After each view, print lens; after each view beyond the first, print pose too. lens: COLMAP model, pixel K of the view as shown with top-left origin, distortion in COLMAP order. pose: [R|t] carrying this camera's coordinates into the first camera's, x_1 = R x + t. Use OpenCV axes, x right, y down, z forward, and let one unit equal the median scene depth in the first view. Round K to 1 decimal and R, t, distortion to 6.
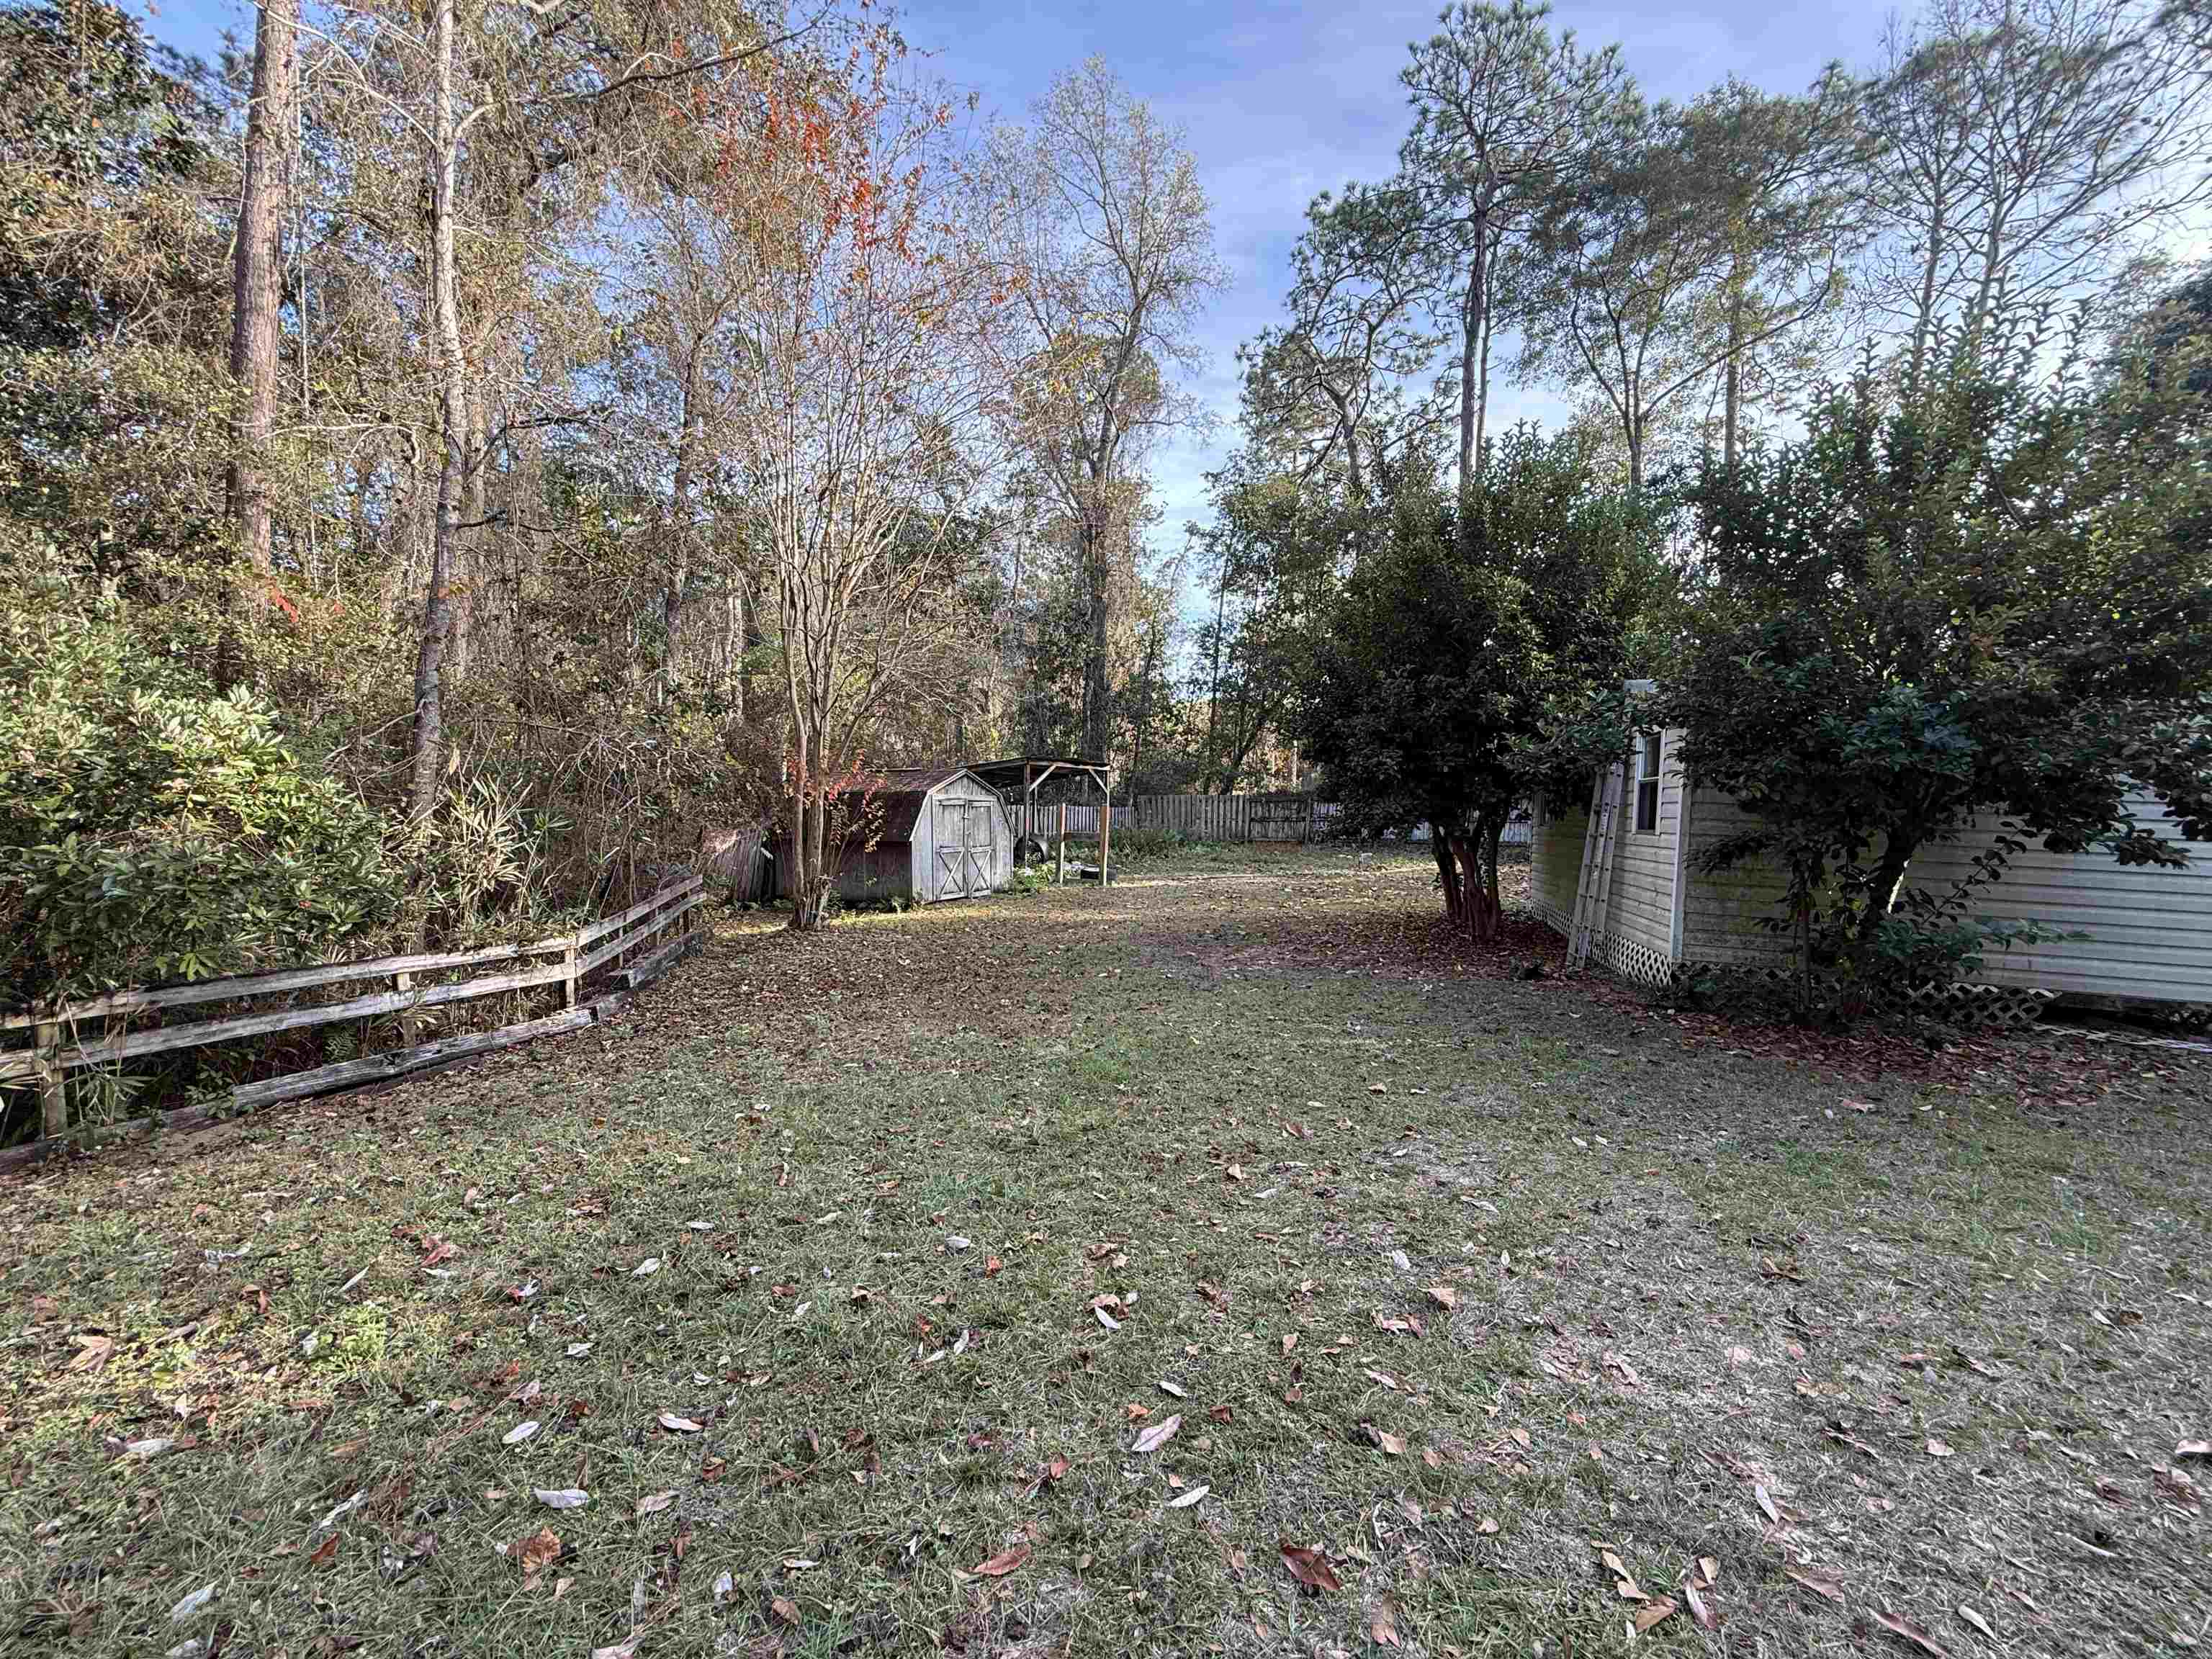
lens RADIAL K [[875.3, 0, 1109.5], [0, 875.3, 825.3], [0, 0, 1]] dist [-0.001449, 0.000177]
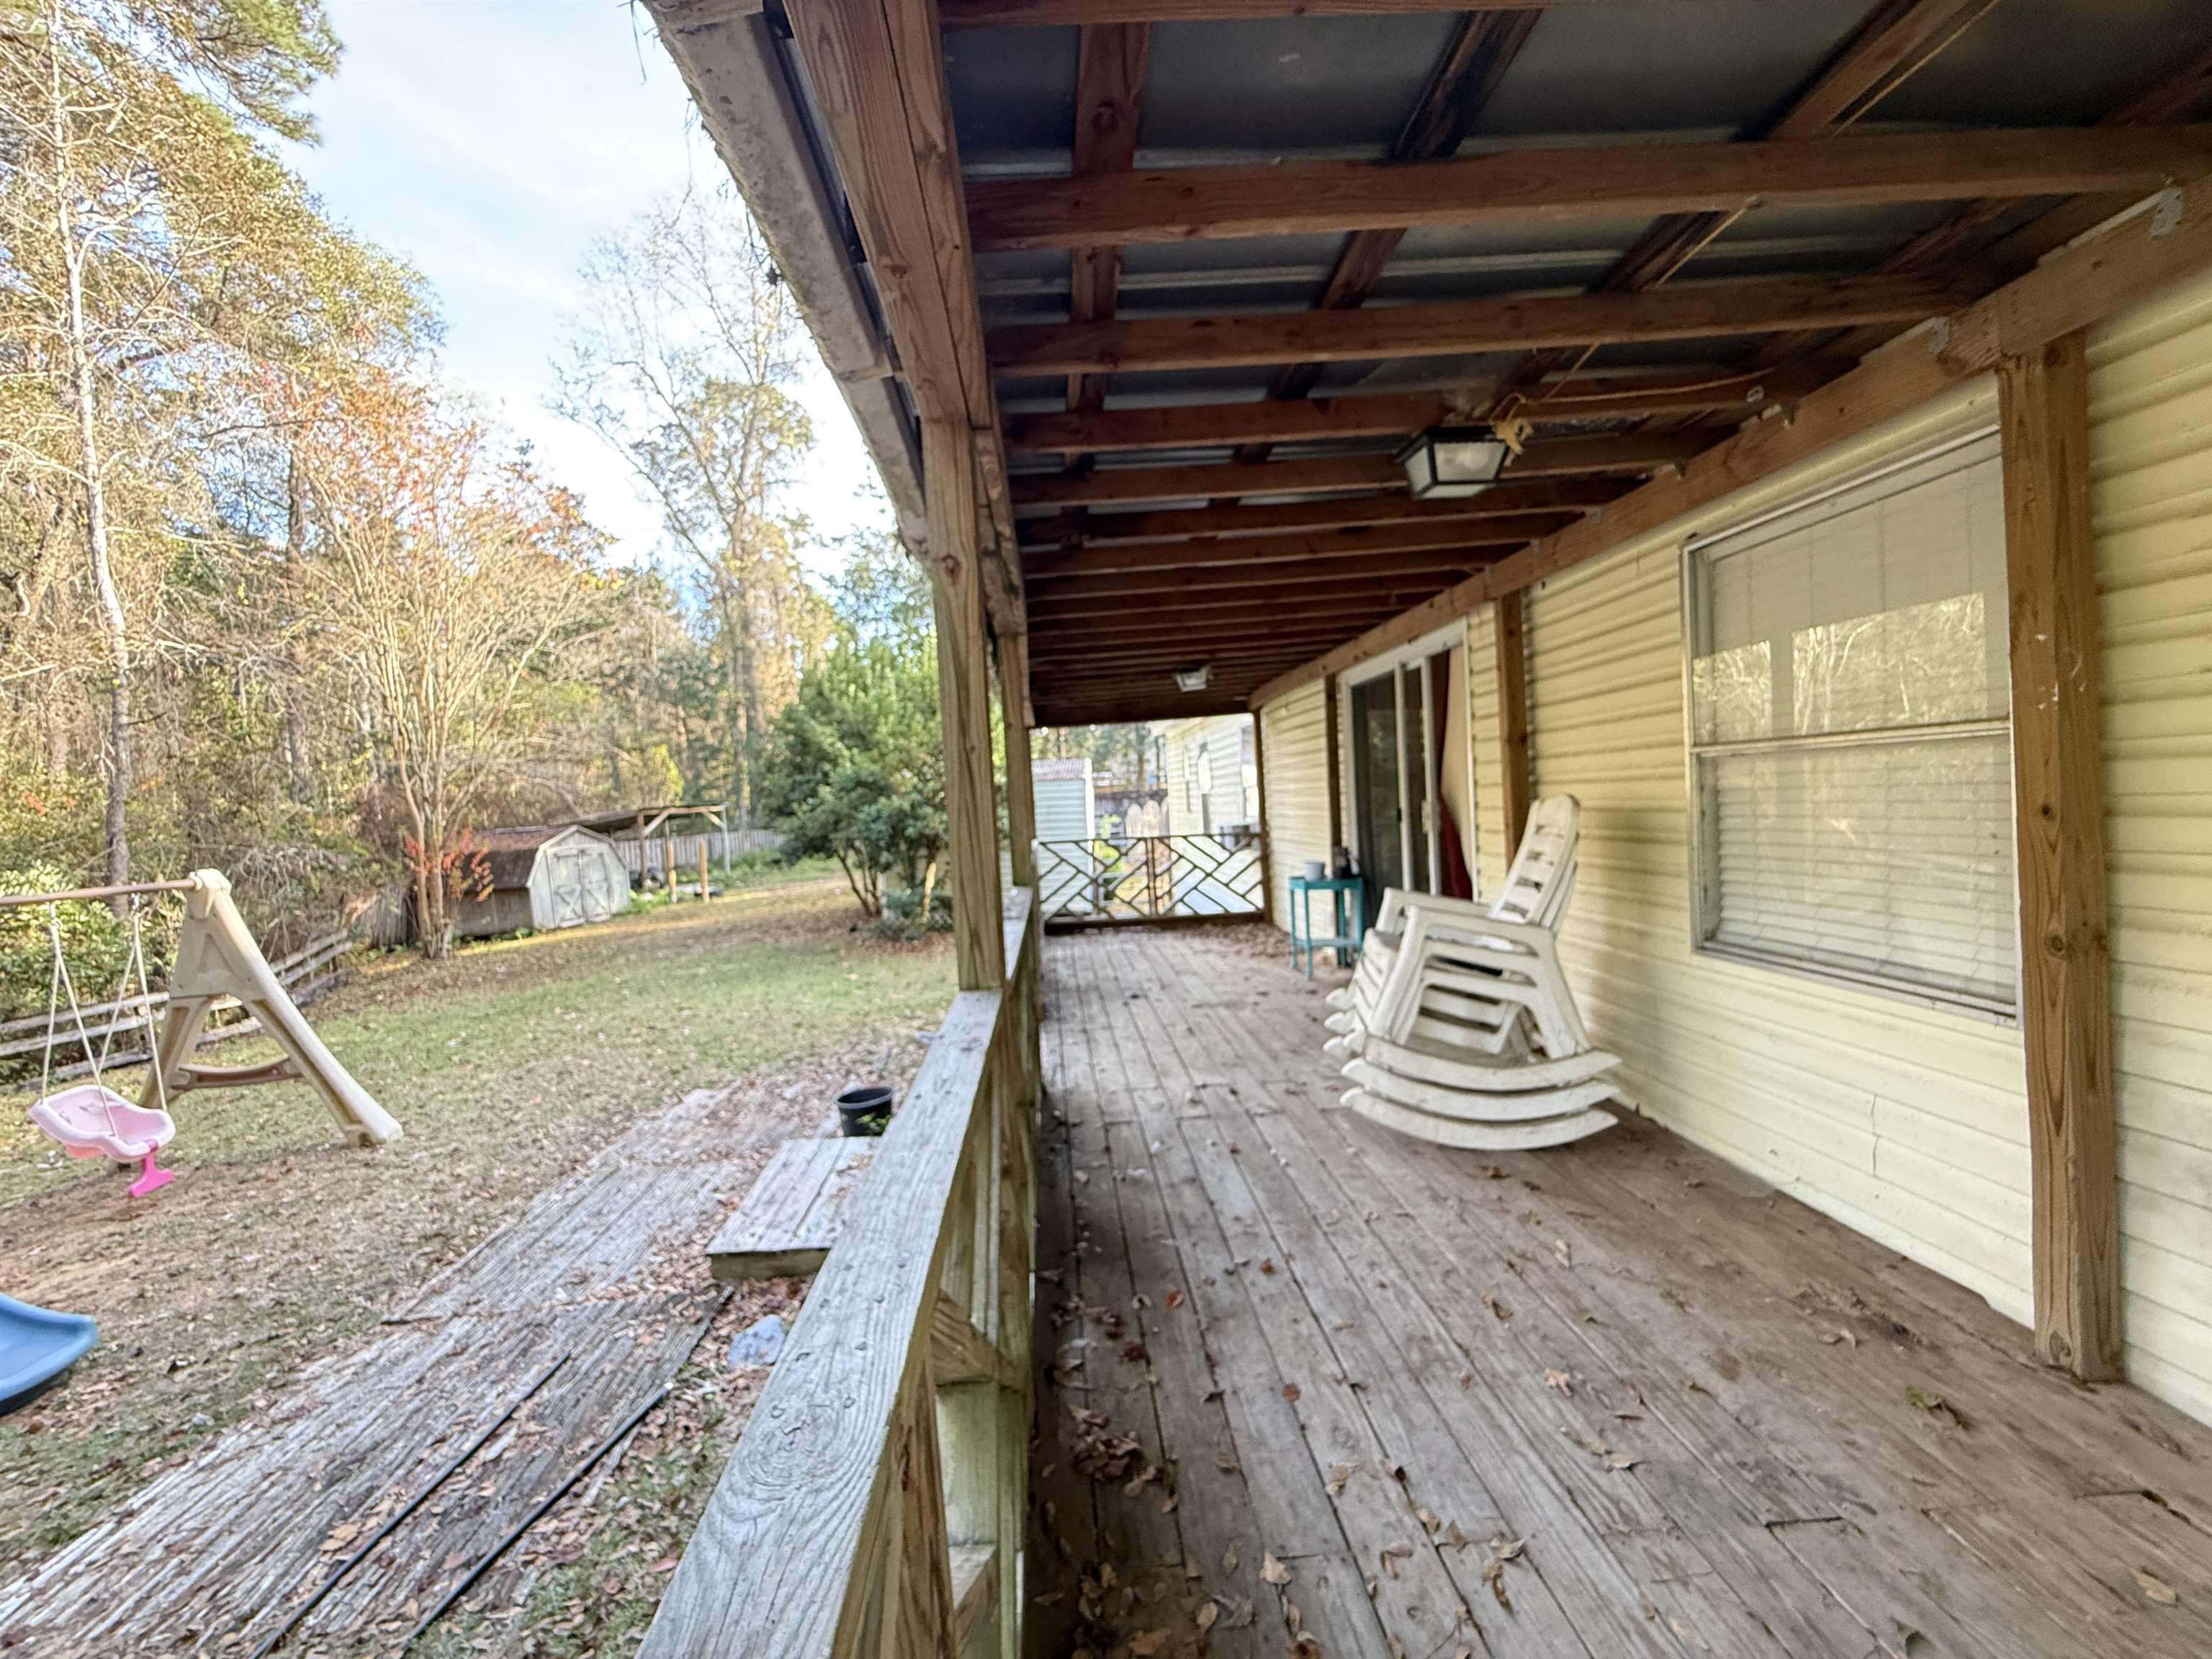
lens RADIAL K [[885.9, 0, 1103.1], [0, 885.9, 828.7], [0, 0, 1]] dist [-0.002226, 0.000026]
pose [[0.961519, -0.088839, 0.259980, 0.277358], [0.085032, 0.996042, 0.025877, -0.029798], [-0.261250, -0.002775, 0.965267, -0.544068]]
